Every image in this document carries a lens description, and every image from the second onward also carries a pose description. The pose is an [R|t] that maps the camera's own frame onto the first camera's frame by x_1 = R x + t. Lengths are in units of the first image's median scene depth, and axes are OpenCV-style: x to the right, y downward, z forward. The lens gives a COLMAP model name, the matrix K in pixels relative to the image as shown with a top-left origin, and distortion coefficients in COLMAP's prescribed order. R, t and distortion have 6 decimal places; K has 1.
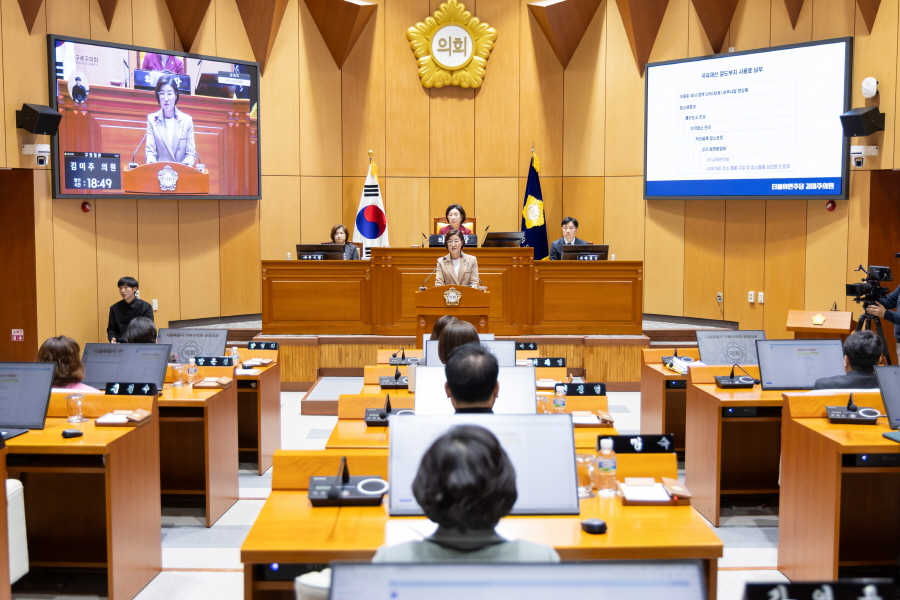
lens RADIAL K [[1153.3, 0, 453.2], [0, 1153.3, 301.1], [0, 0, 1]] dist [-0.001331, 0.012786]
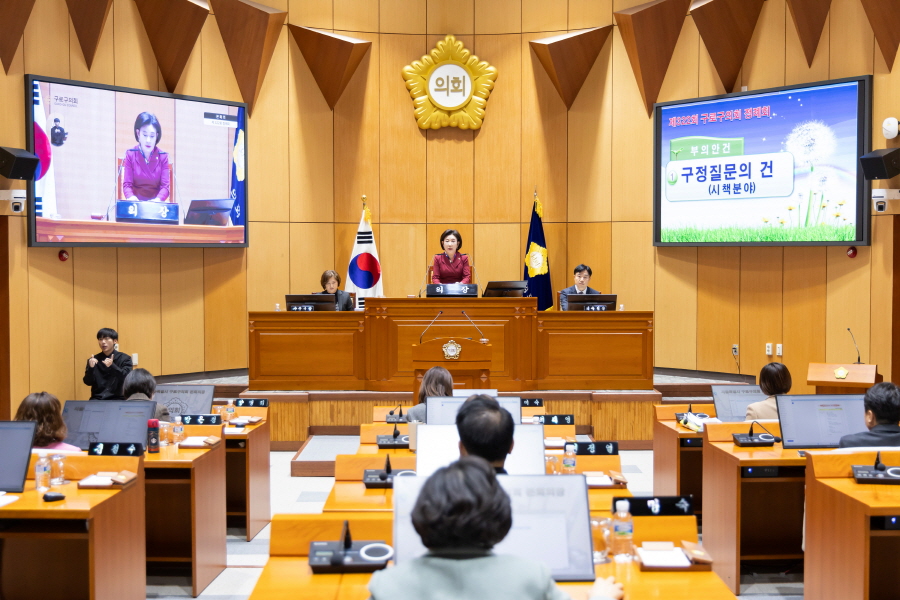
lens RADIAL K [[1230.2, 0, 450.0], [0, 1230.2, 300.0], [0, 0, 1]] dist [0.003761, -0.009165]
pose [[0.999996, -0.002661, 0.000824, -0.002533], [0.002695, 0.999033, -0.043891, -0.000388], [-0.000707, 0.043893, 0.999036, -0.004847]]
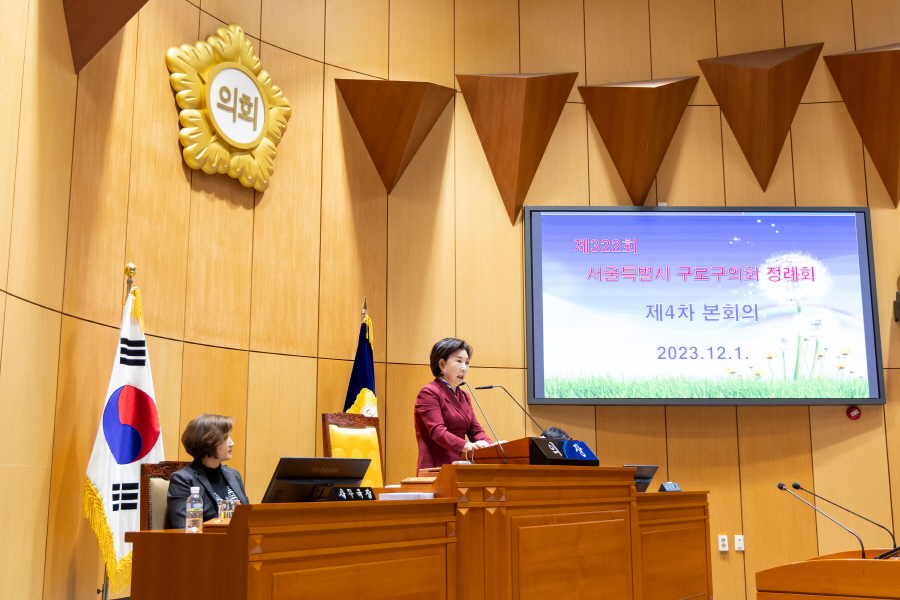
lens RADIAL K [[985.9, 0, 452.8], [0, 985.9, 300.0], [0, 0, 1]] dist [-0.005786, 0.005672]
pose [[0.570095, 0.144868, 0.808706, -0.356732], [0.072168, 0.971696, -0.224940, -0.025409], [-0.818403, 0.186600, 0.543504, 0.802804]]
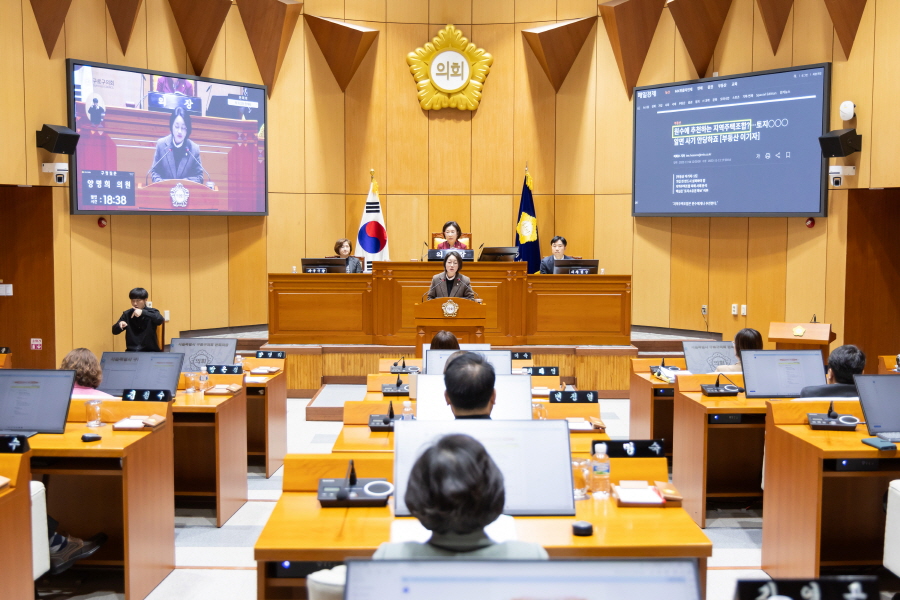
lens RADIAL K [[1099.6, 0, 446.9], [0, 1099.6, 301.4], [0, 0, 1]] dist [-0.003902, 0.009018]
pose [[0.999996, 0.002338, -0.001833, -0.001608], [-0.002357, 0.999944, -0.010289, 0.000058], [0.001809, 0.010294, 0.999945, -0.001359]]
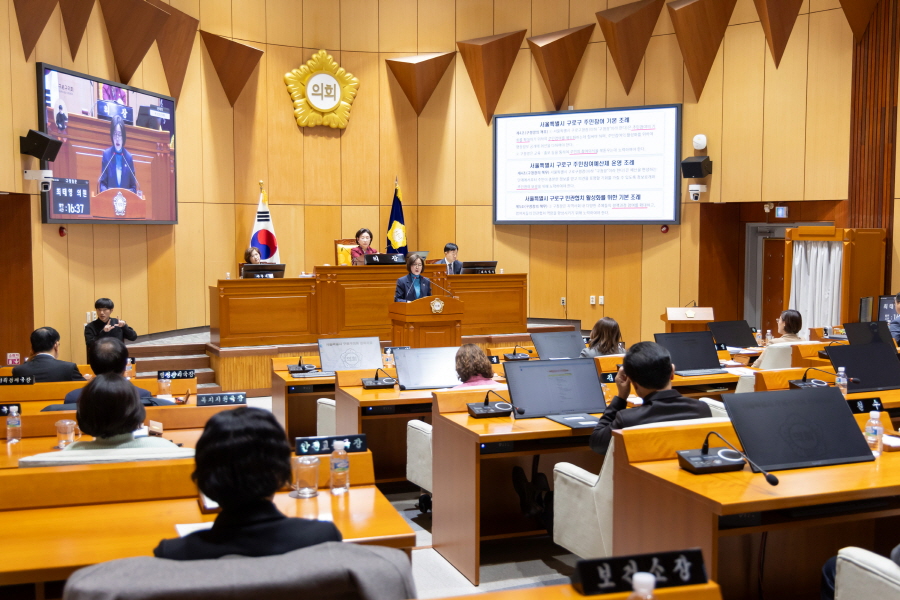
lens RADIAL K [[1013.2, 0, 450.0], [0, 1013.2, 300.0], [0, 0, 1]] dist [0.002656, 0.015096]
pose [[0.910381, -0.030293, 0.412660, -0.364584], [0.035890, 0.999339, -0.005817, -0.002839], [-0.412211, 0.020106, 0.910867, 0.034853]]
